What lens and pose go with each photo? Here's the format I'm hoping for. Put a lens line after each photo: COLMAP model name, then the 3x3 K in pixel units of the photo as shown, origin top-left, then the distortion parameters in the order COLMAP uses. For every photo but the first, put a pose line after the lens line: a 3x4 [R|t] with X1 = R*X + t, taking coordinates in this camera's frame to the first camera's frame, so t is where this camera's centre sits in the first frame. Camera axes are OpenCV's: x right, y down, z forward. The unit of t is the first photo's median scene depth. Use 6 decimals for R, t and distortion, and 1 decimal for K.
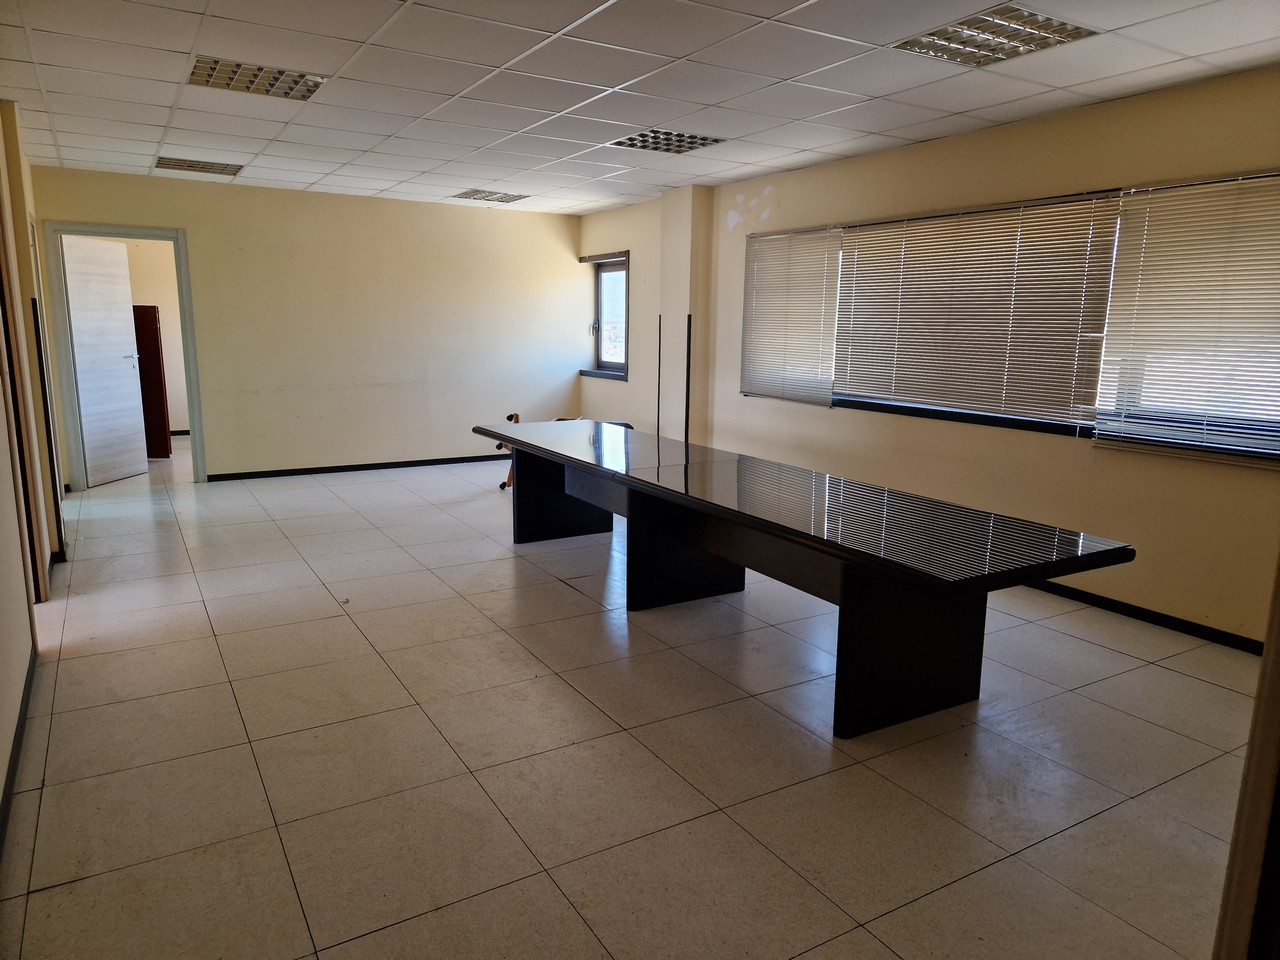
lens RADIAL K [[857.8, 0, 641.7], [0, 857.8, 482.2], [0, 0, 1]] dist [0.073655, -0.059517]
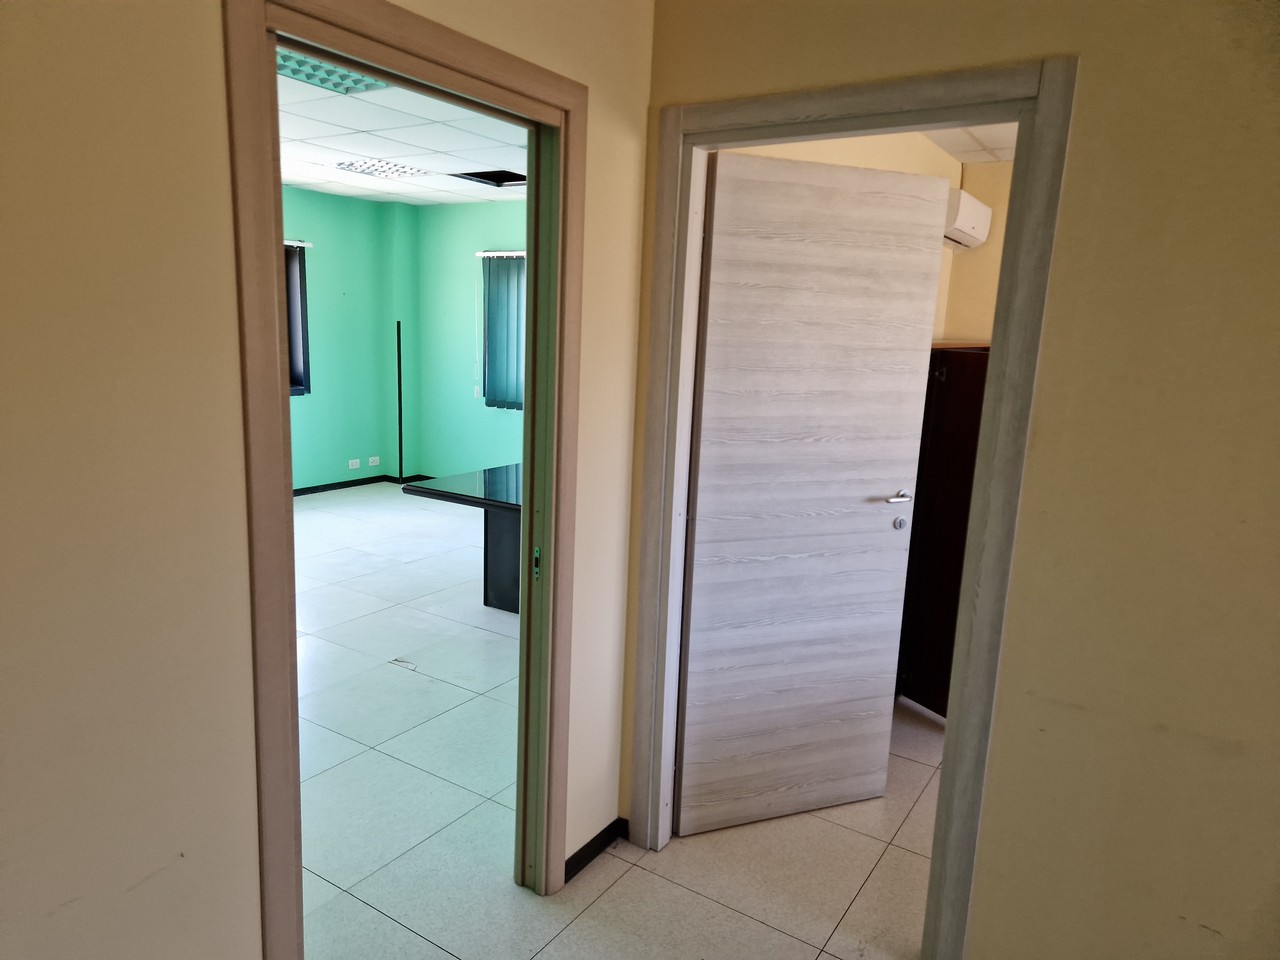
lens RADIAL K [[857.8, 0, 624.1], [0, 857.8, 497.4], [0, 0, 1]] dist [0.073655, -0.059517]
pose [[0.420055, 0.179388, -0.889592, -0.331838], [-0.193841, 0.975381, 0.105158, -0.168467], [0.886555, 0.128267, 0.444486, 0.784281]]
